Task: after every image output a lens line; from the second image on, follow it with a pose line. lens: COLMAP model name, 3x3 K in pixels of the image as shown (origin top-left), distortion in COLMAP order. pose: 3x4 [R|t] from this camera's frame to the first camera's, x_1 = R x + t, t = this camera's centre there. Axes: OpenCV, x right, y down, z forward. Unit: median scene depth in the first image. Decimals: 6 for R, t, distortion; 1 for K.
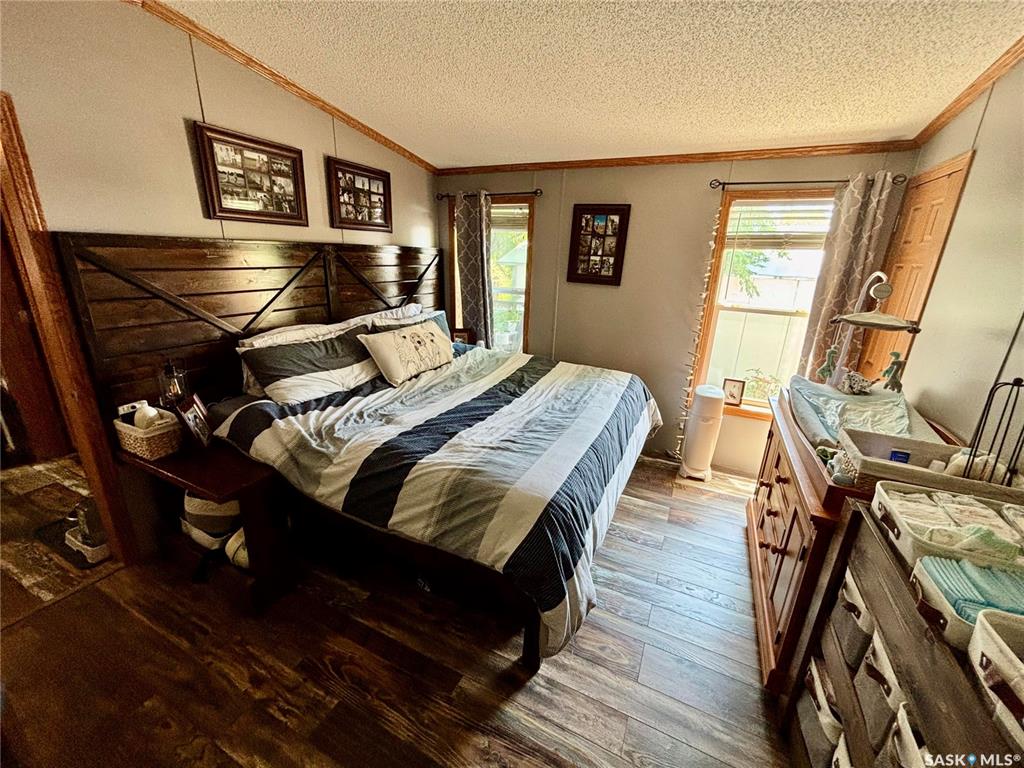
lens RADIAL K [[414.9, 0, 512.2], [0, 414.9, 387.9], [0, 0, 1]] dist [-0.004407, -0.000245]
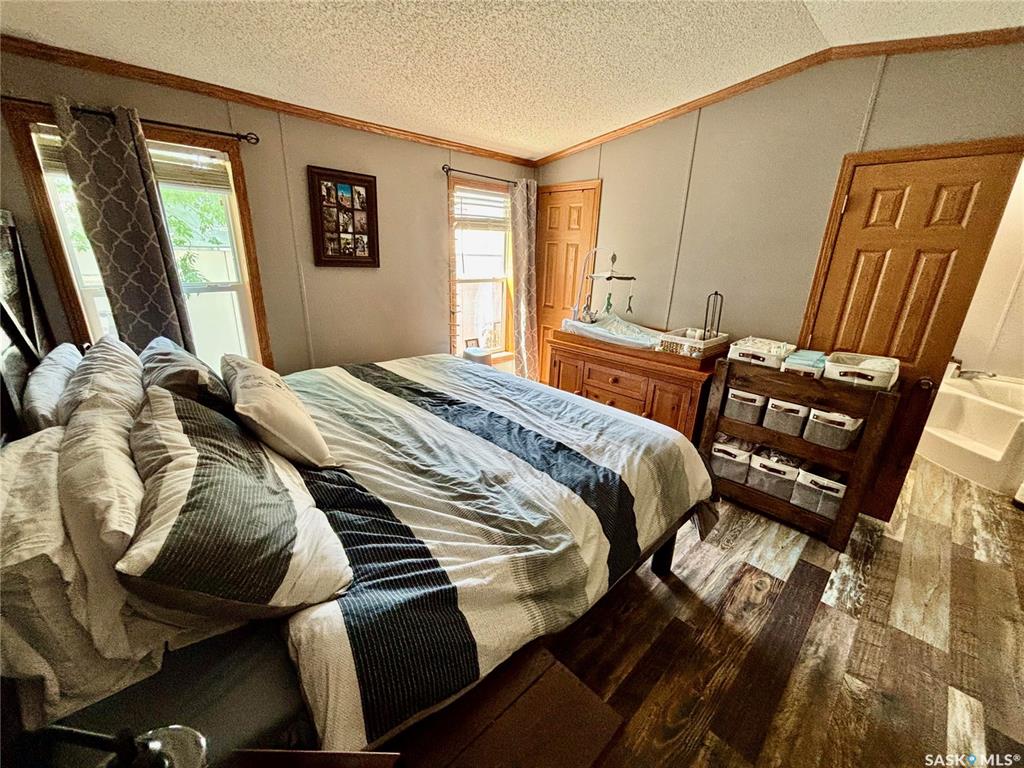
lens RADIAL K [[414.9, 0, 512.6], [0, 414.9, 382.4], [0, 0, 1]] dist [-0.004407, -0.000245]
pose [[0.343839, -0.312692, 0.885437, -0.541486], [0.265682, 0.936795, 0.227657, -0.143517], [-0.900660, 0.156967, 0.405184, 0.422262]]
